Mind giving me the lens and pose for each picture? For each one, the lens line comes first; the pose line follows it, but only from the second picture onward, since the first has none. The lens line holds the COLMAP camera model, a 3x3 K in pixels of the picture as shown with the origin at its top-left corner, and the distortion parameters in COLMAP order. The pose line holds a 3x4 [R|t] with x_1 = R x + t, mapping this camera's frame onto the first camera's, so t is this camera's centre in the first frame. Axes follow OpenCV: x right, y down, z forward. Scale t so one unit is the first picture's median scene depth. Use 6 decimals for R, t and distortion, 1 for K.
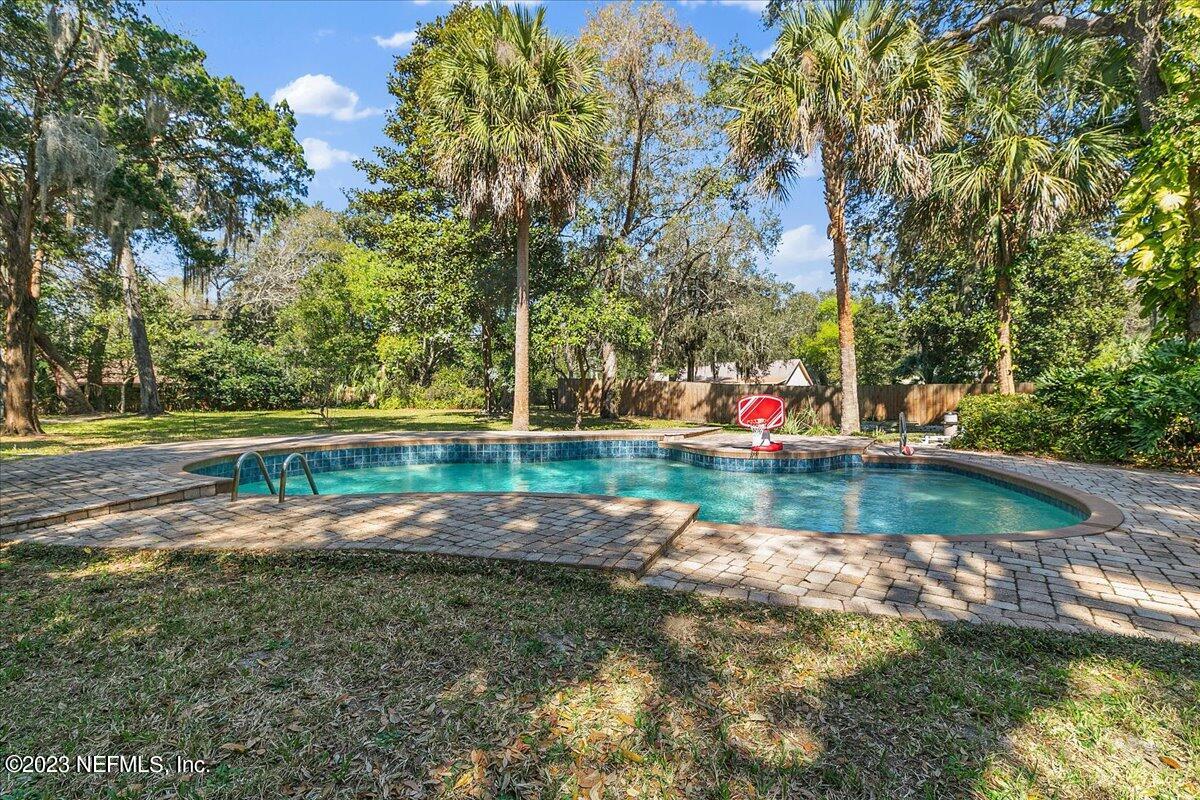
lens RADIAL K [[560.5, 0, 604.0], [0, 560.5, 397.8], [0, 0, 1]] dist [0.000902, 0.000119]
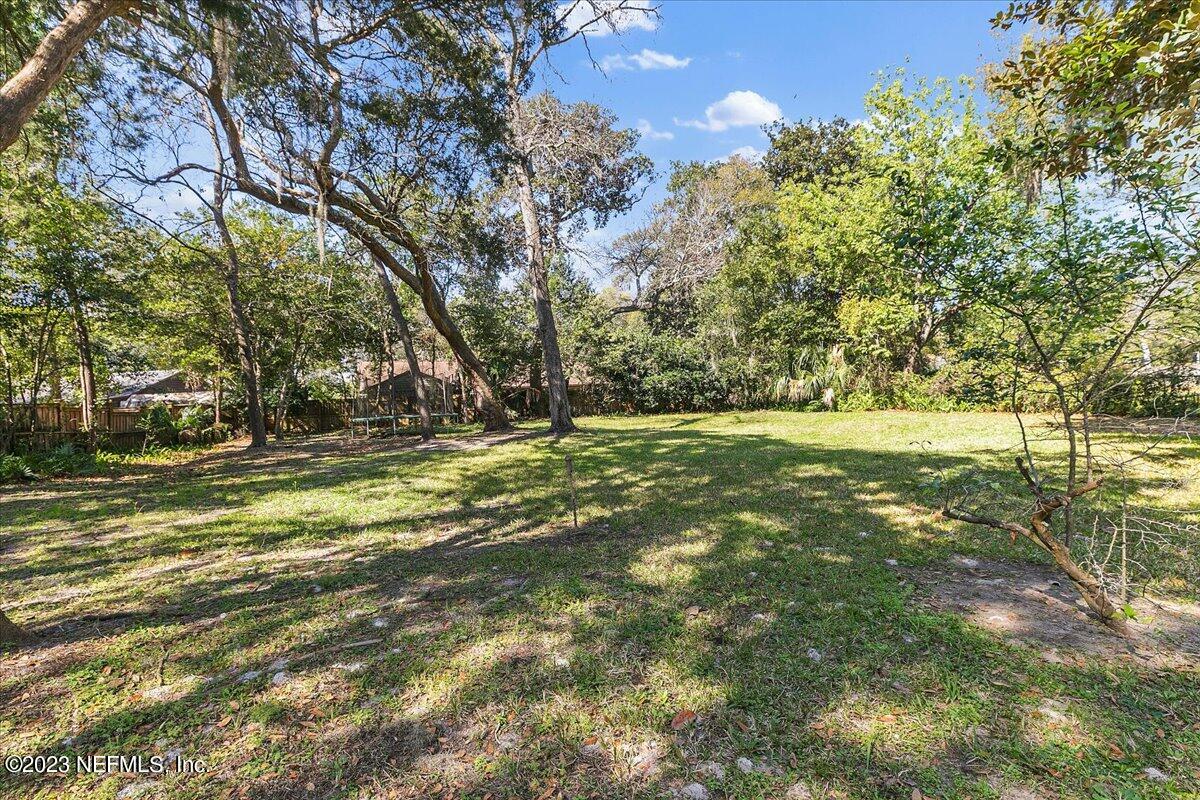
lens RADIAL K [[560.5, 0, 598.4], [0, 560.5, 400.6], [0, 0, 1]] dist [0.000902, 0.000119]
pose [[0.774480, -0.020111, -0.632279, -0.197878], [0.036176, 0.999267, 0.012529, -0.010718], [0.631564, -0.032576, 0.774639, 0.295590]]
